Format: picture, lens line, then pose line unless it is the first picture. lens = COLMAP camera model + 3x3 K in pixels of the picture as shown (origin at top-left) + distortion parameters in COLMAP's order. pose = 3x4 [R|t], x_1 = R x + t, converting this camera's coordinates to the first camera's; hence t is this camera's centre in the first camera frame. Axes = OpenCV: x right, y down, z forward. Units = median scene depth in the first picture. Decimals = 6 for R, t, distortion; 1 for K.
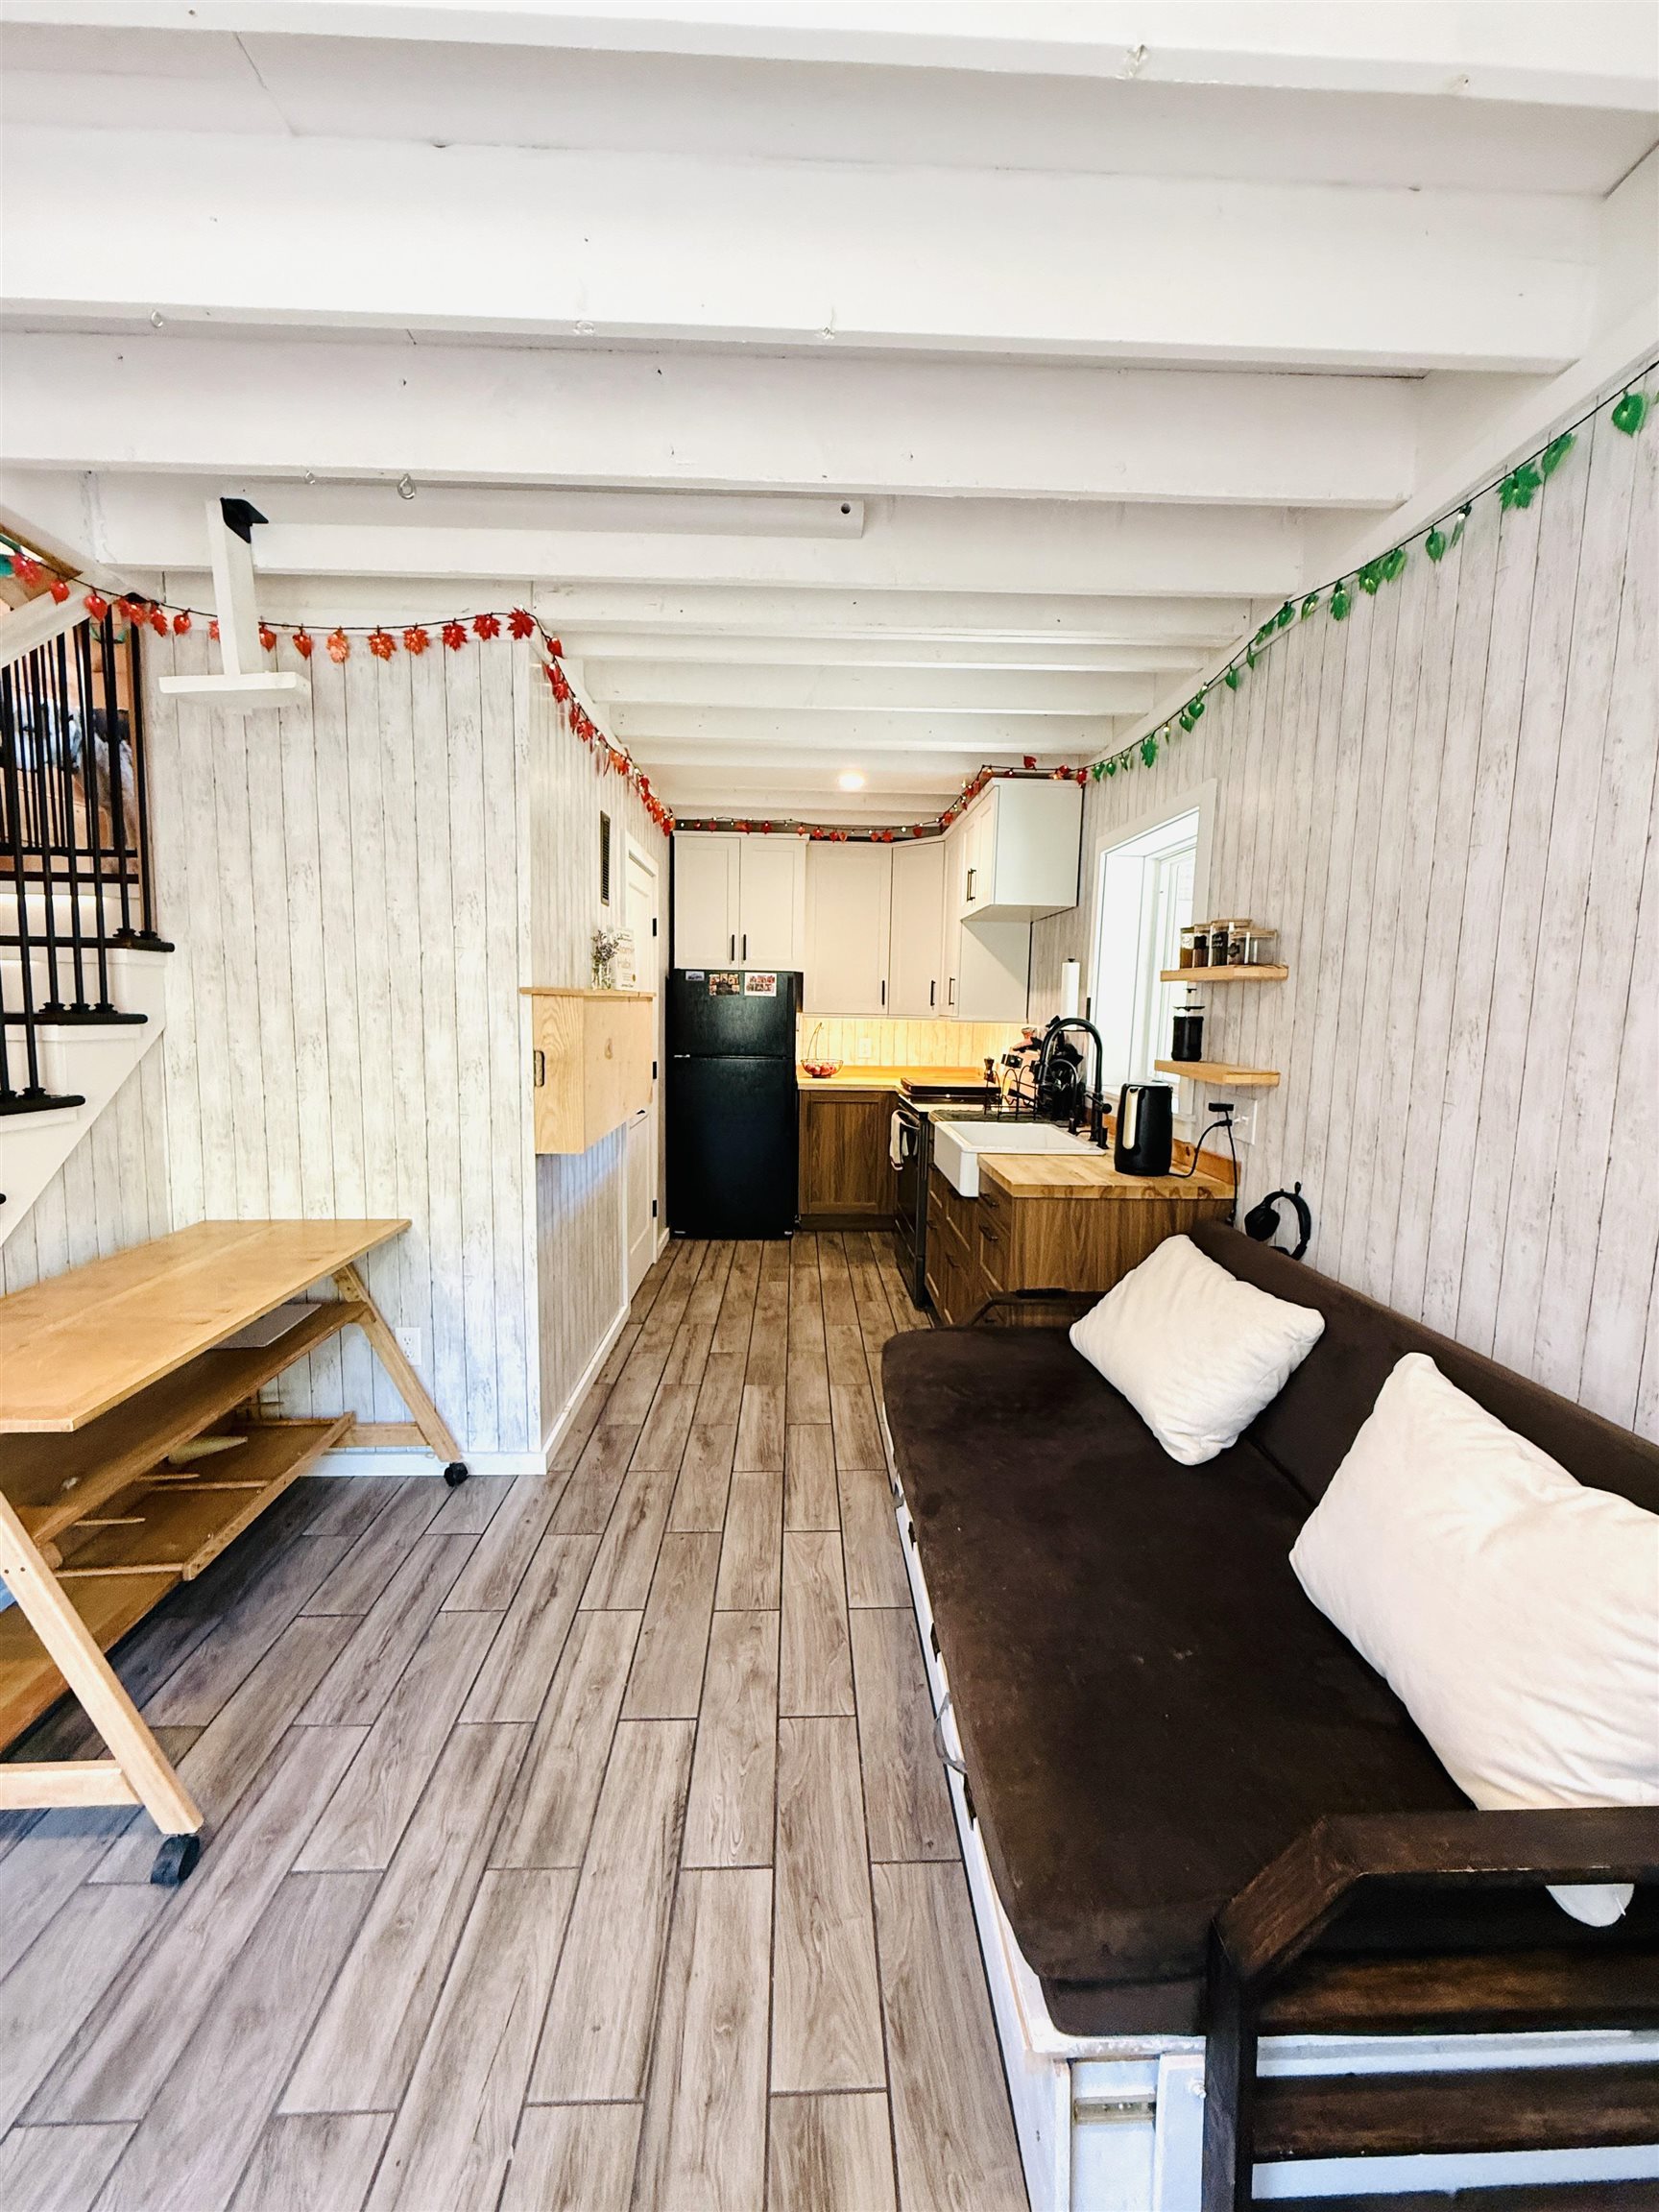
lens RADIAL K [[877.3, 0, 831.1], [0, 877.3, 1100.2], [0, 0, 1]] dist [-0.000203, -0.000134]
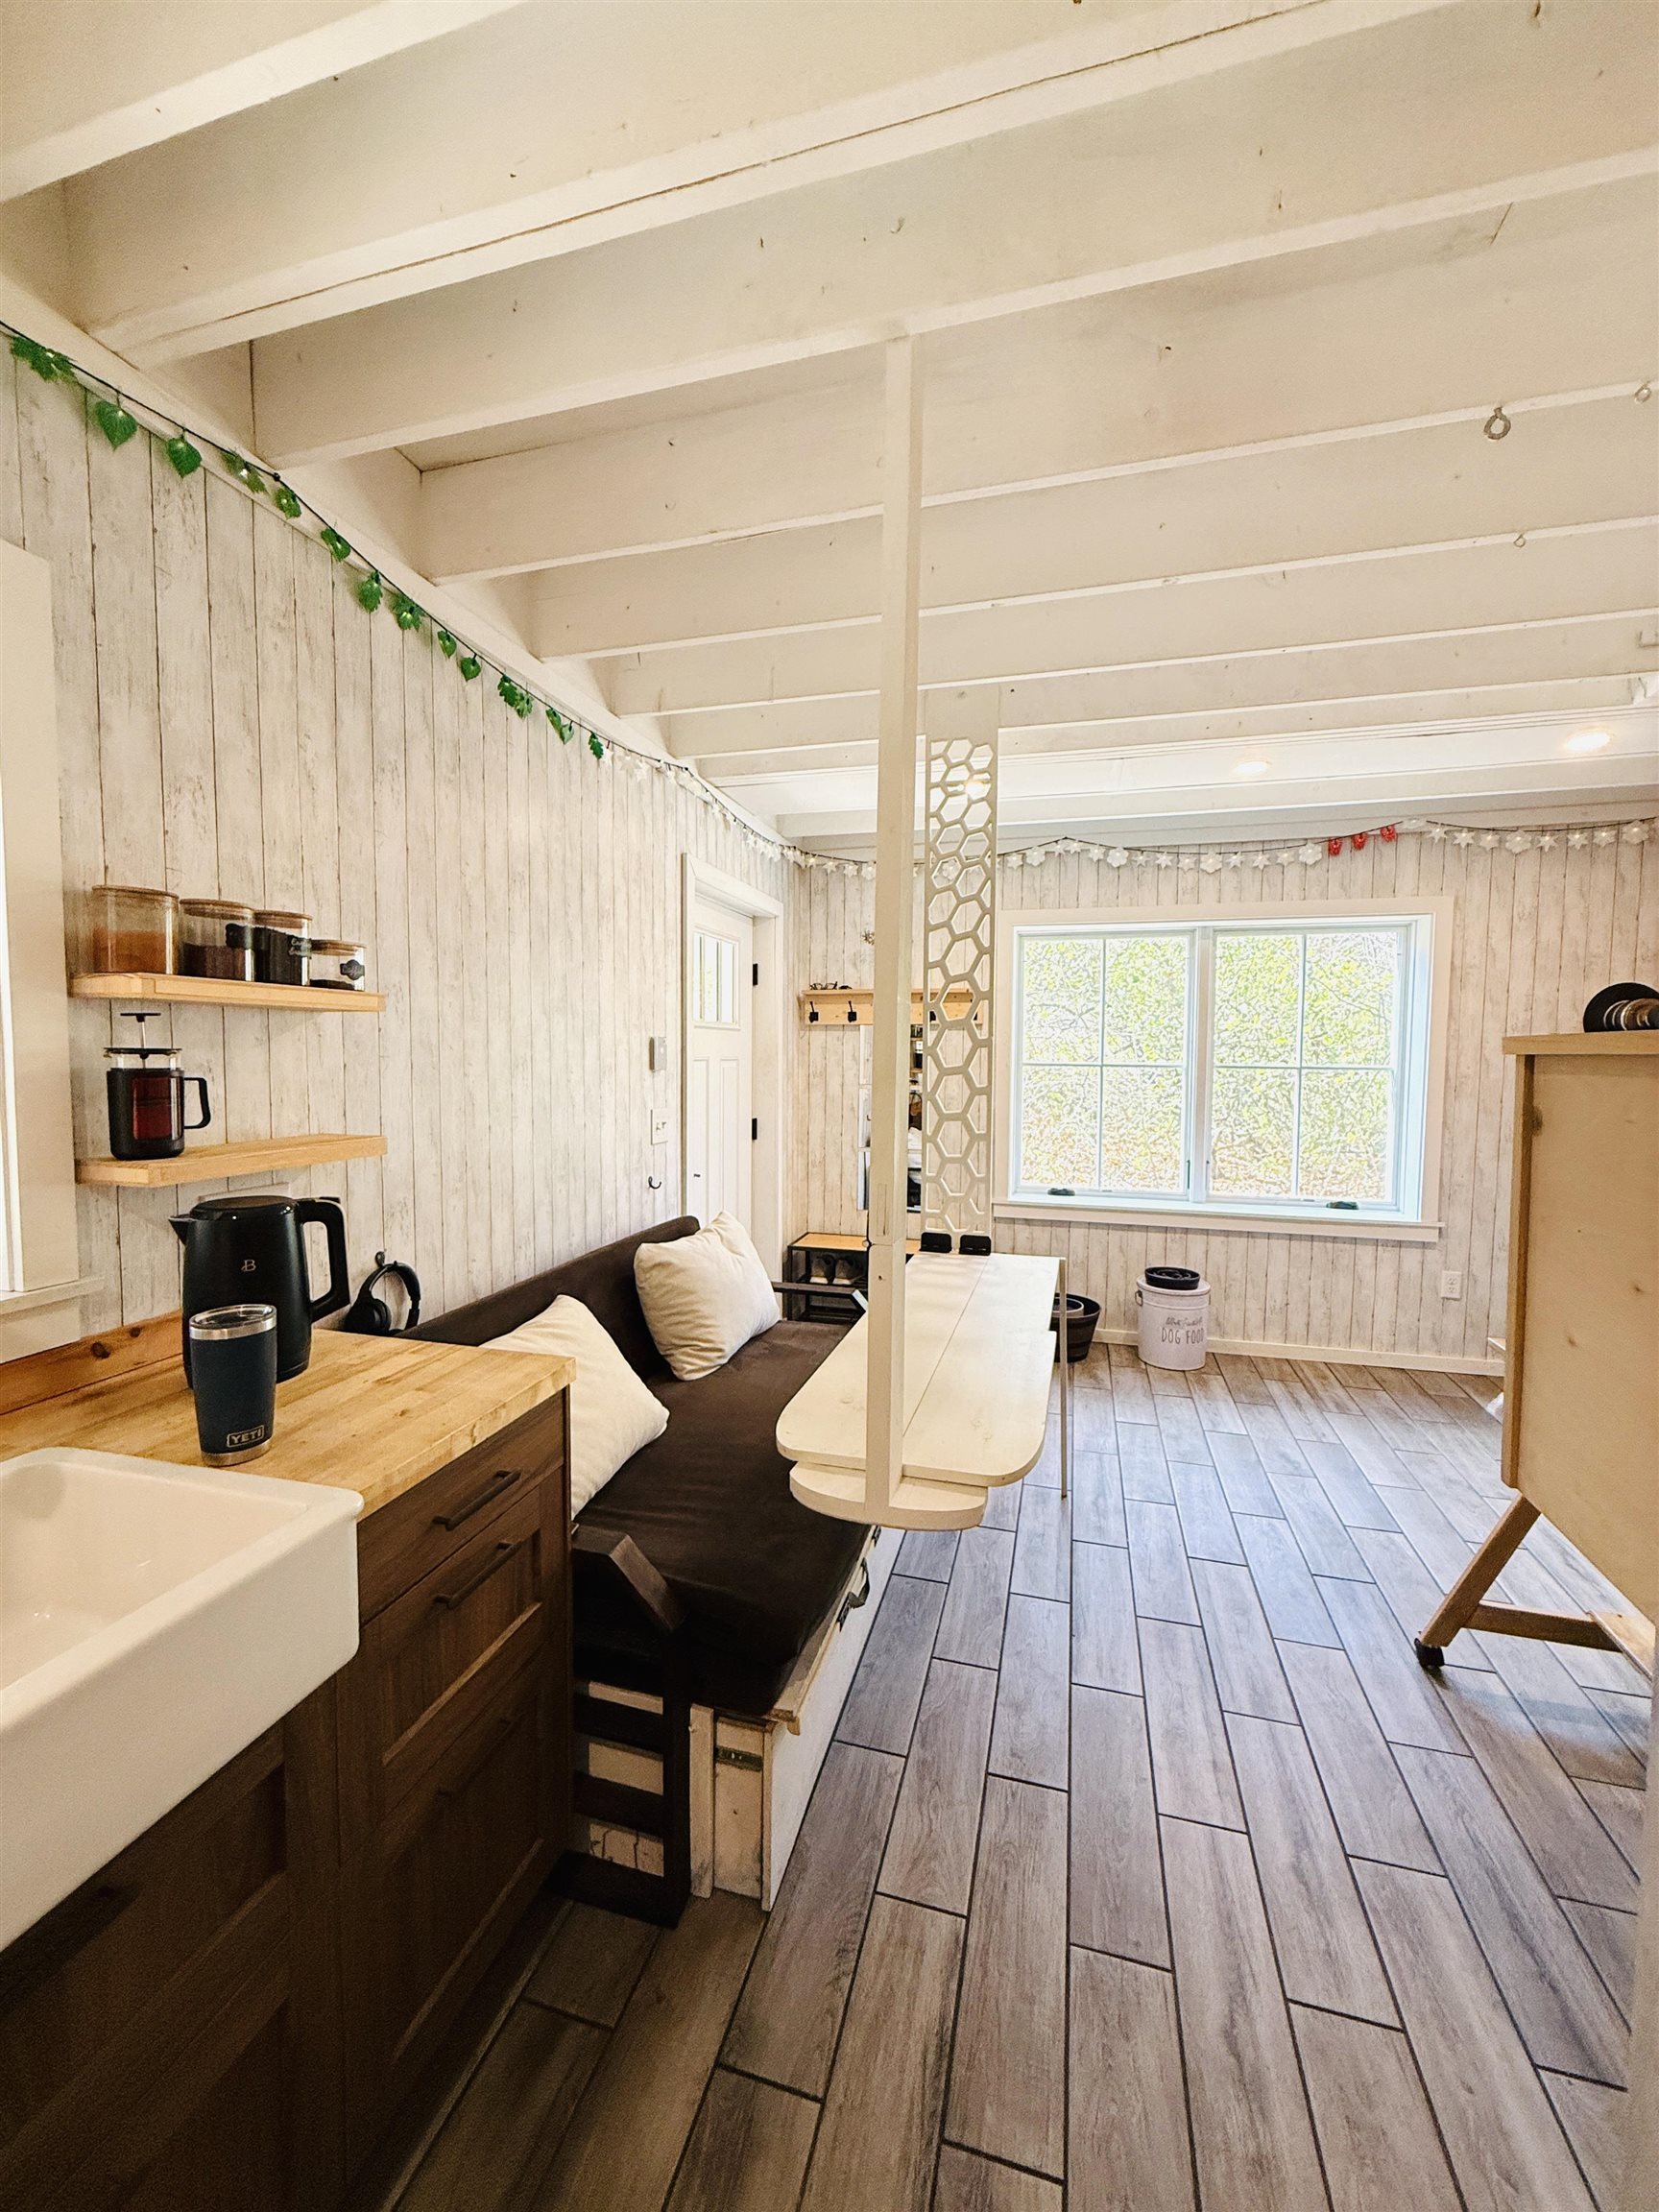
lens RADIAL K [[877.3, 0, 828.3], [0, 877.3, 1098.5], [0, 0, 1]] dist [-0.000203, -0.000134]
pose [[-0.951014, -0.038689, 0.306718, -0.195737], [0.013546, 0.985970, 0.166370, -0.267312], [-0.308852, 0.162375, -0.937147, 2.307327]]
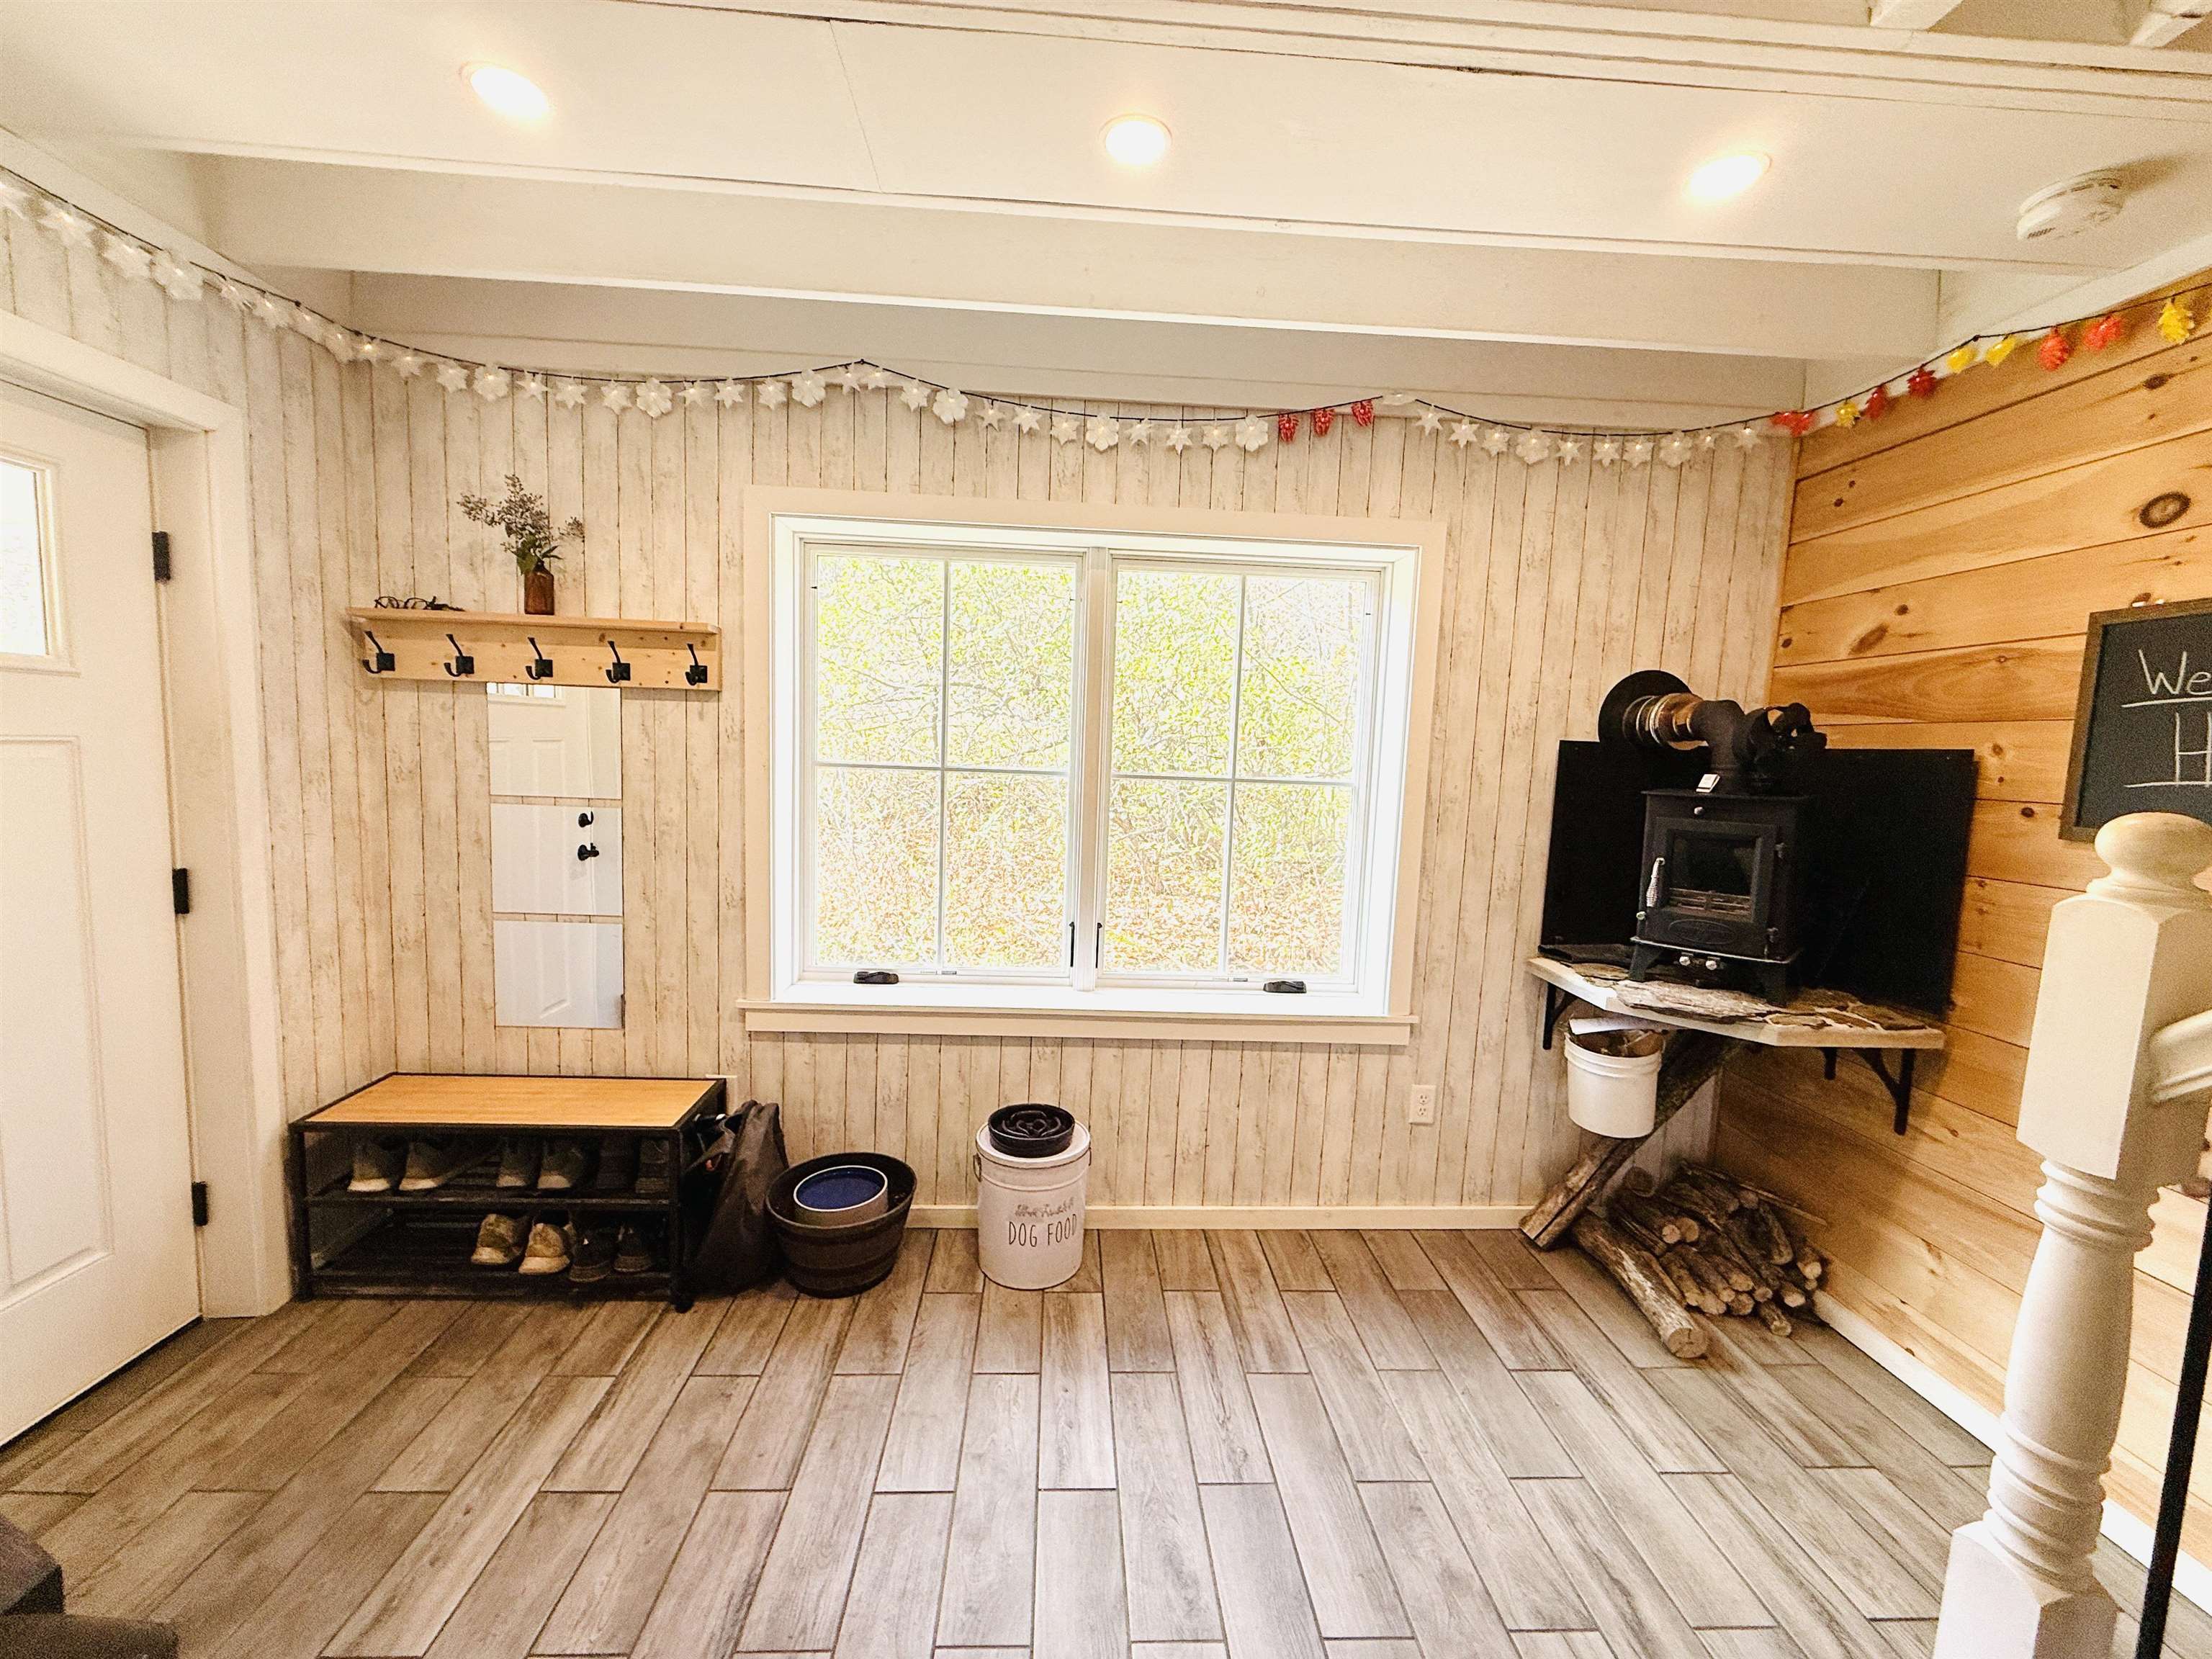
lens RADIAL K [[877.3, 0, 1101.1], [0, 877.3, 830.2], [0, 0, 1]] dist [-0.000203, -0.000134]
pose [[-0.998593, -0.051798, -0.011366, -0.466065], [-0.053029, 0.976924, 0.206900, -0.144087], [0.000387, 0.207211, -0.978296, 1.055706]]
